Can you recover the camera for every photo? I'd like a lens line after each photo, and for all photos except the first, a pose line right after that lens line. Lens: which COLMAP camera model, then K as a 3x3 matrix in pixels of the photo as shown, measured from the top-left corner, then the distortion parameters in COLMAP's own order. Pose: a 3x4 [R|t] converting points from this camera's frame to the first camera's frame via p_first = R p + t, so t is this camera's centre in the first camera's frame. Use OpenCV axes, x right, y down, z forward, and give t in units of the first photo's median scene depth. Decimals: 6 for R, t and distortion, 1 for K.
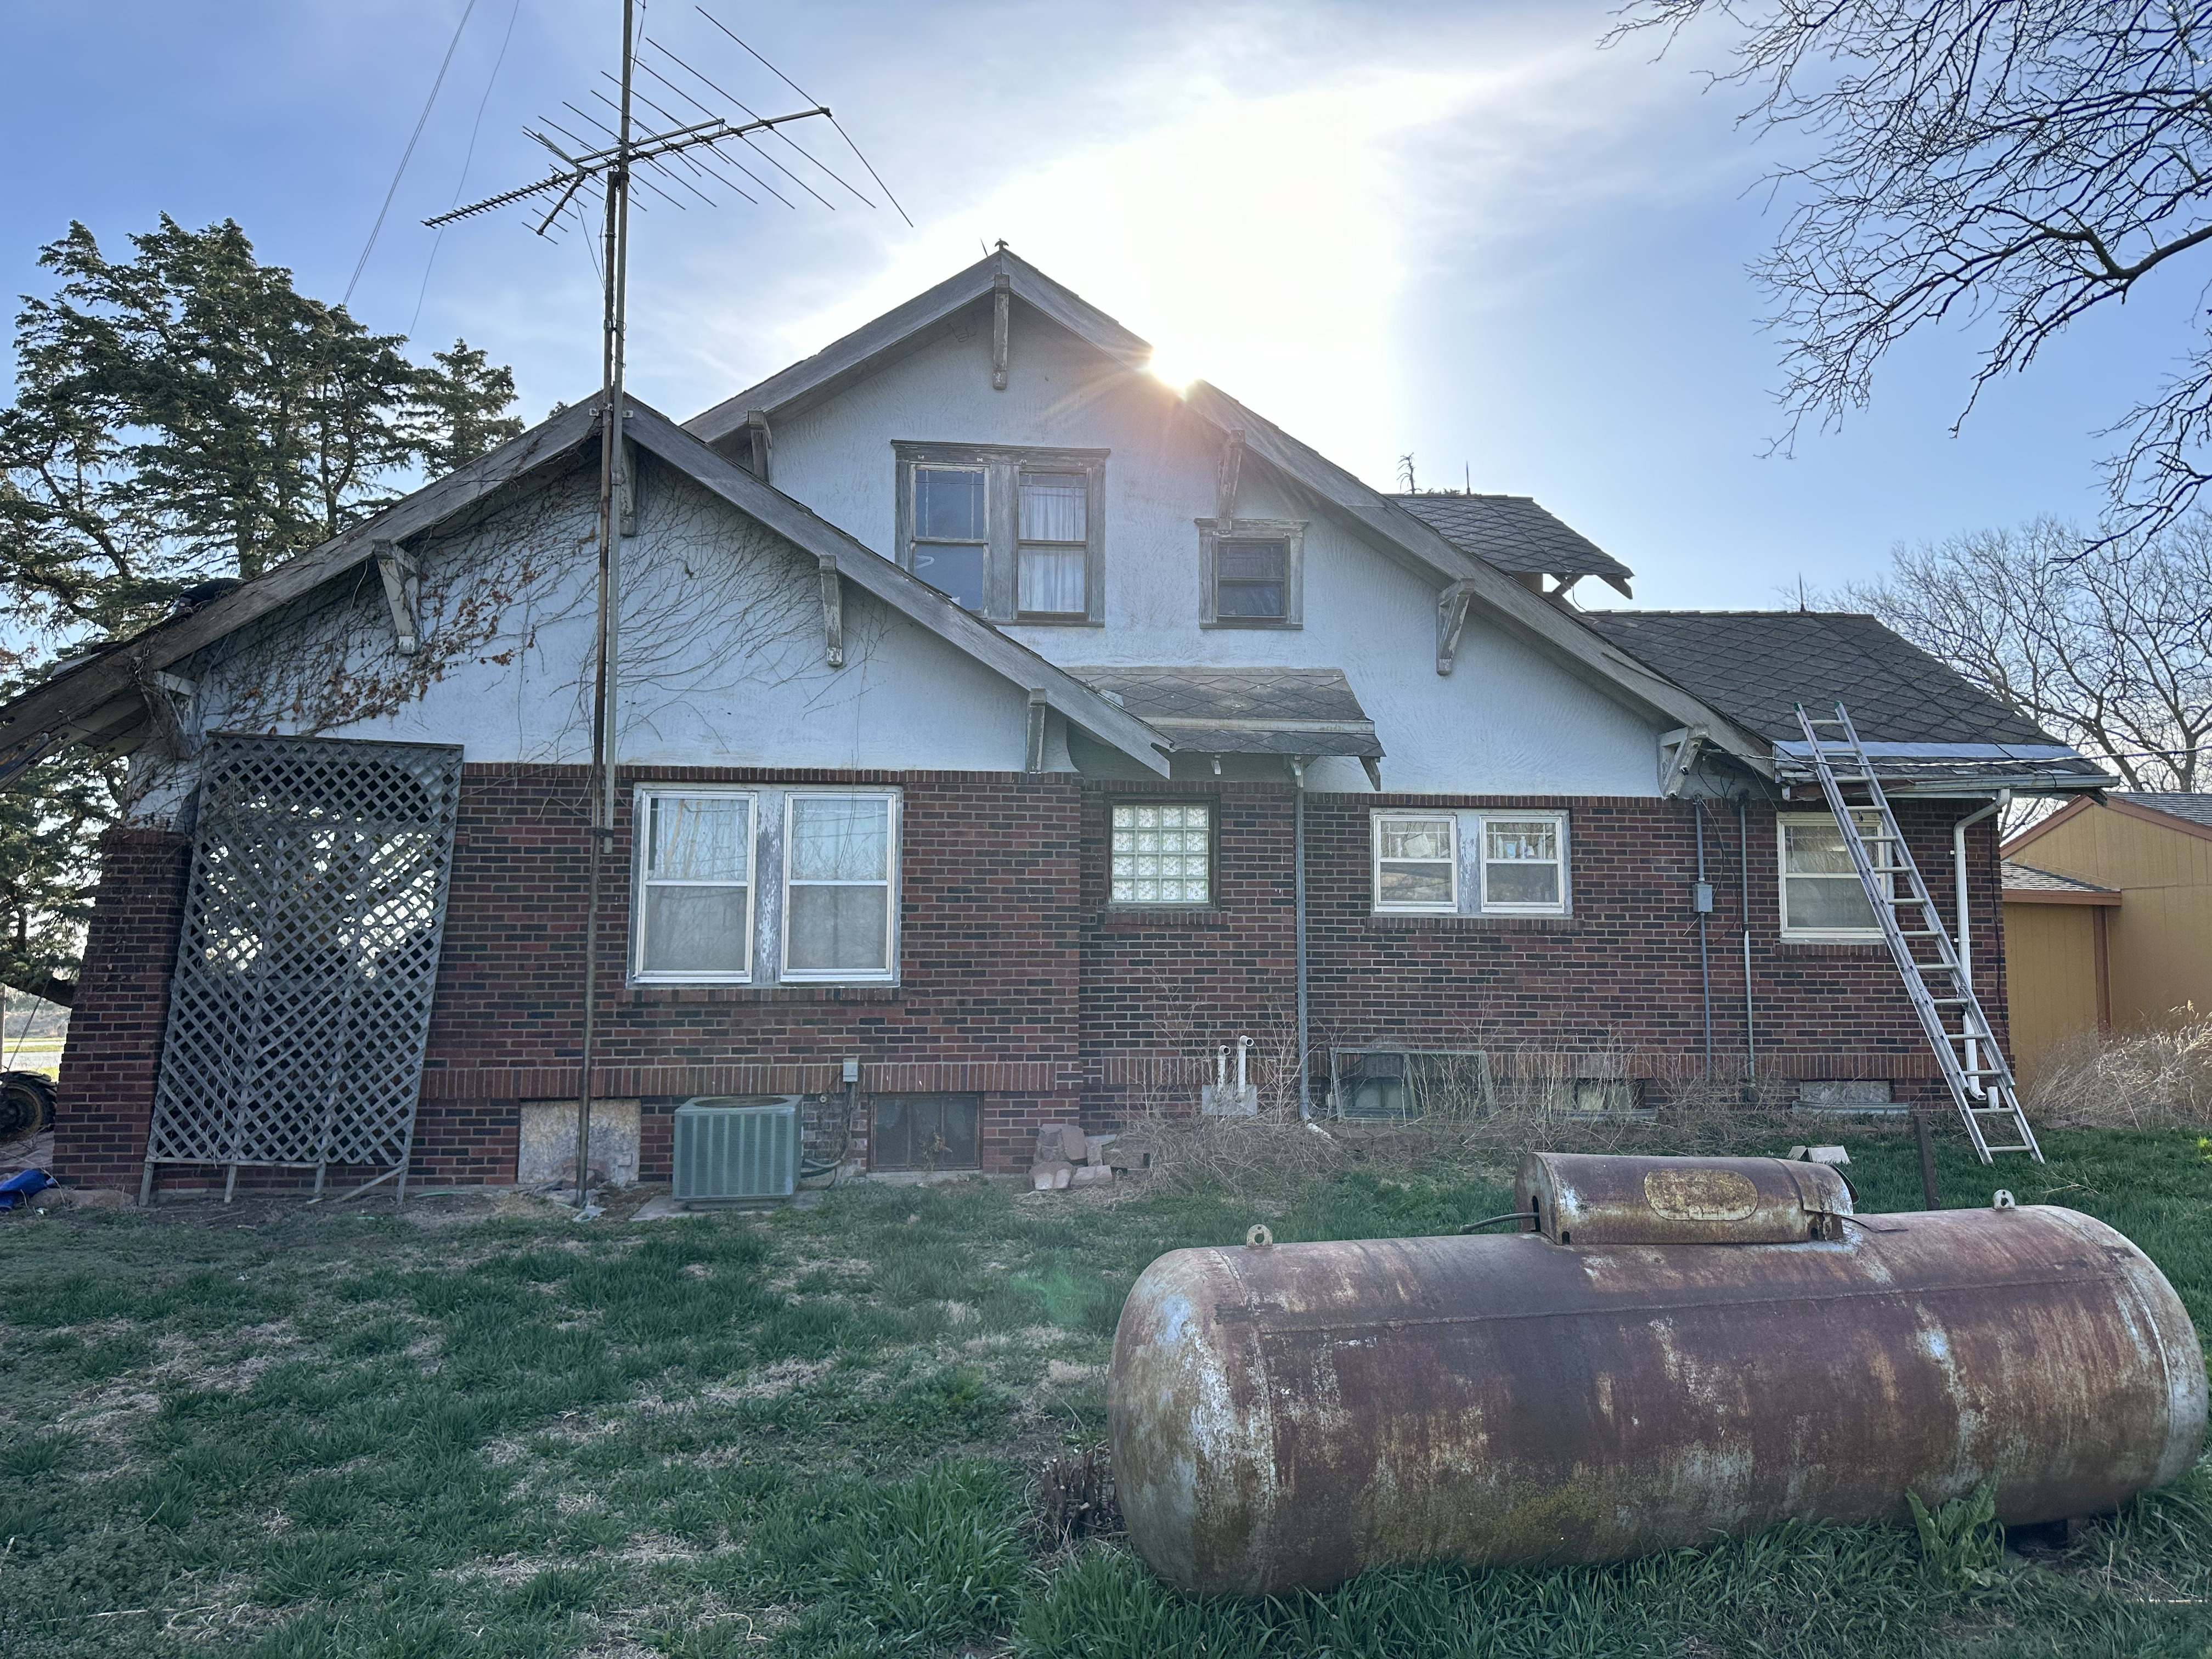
lens RADIAL K [[1520.6, 0, 1106.0], [0, 1520.6, 829.5], [0, 0, 1]] dist [0.098744, -0.142453]
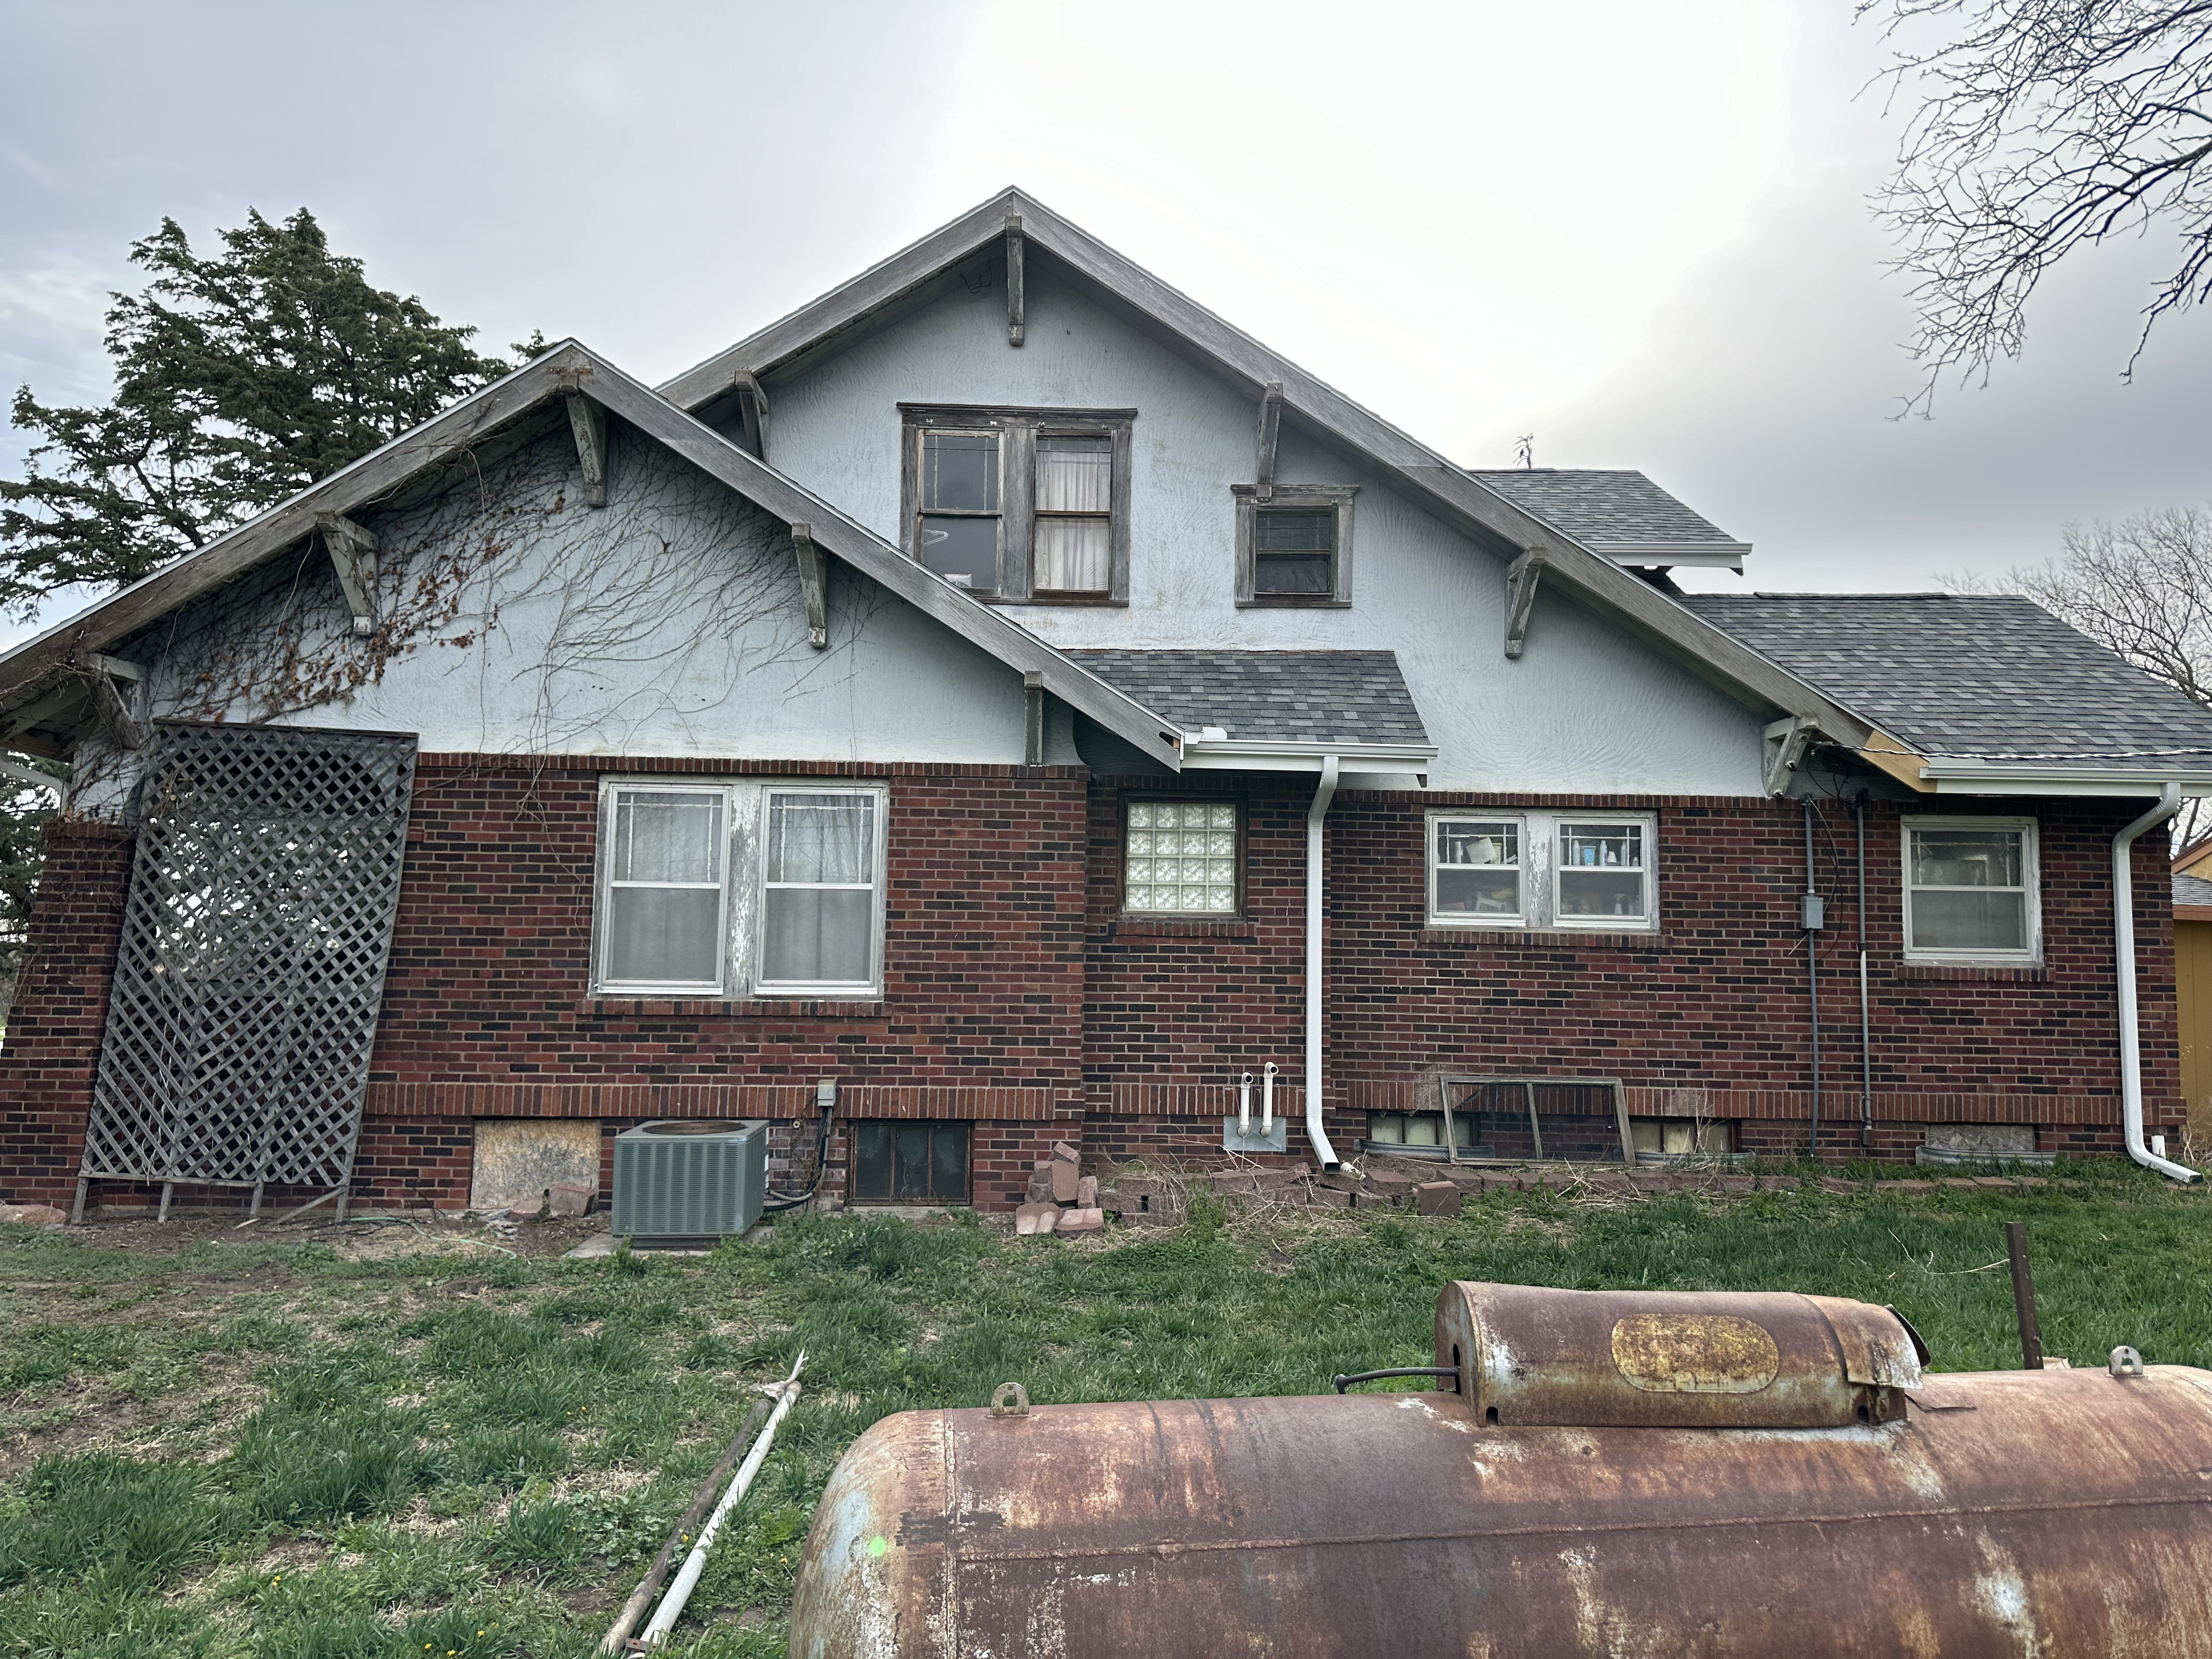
lens RADIAL K [[1522.5, 0, 1107.7], [0, 1522.5, 841.1], [0, 0, 1]] dist [0.070269, -0.075954]
pose [[0.996304, 0.007122, -0.085600, 0.074012], [-0.006650, 0.999961, 0.005797, 0.001646], [0.085638, -0.005206, 0.996313, 0.109359]]
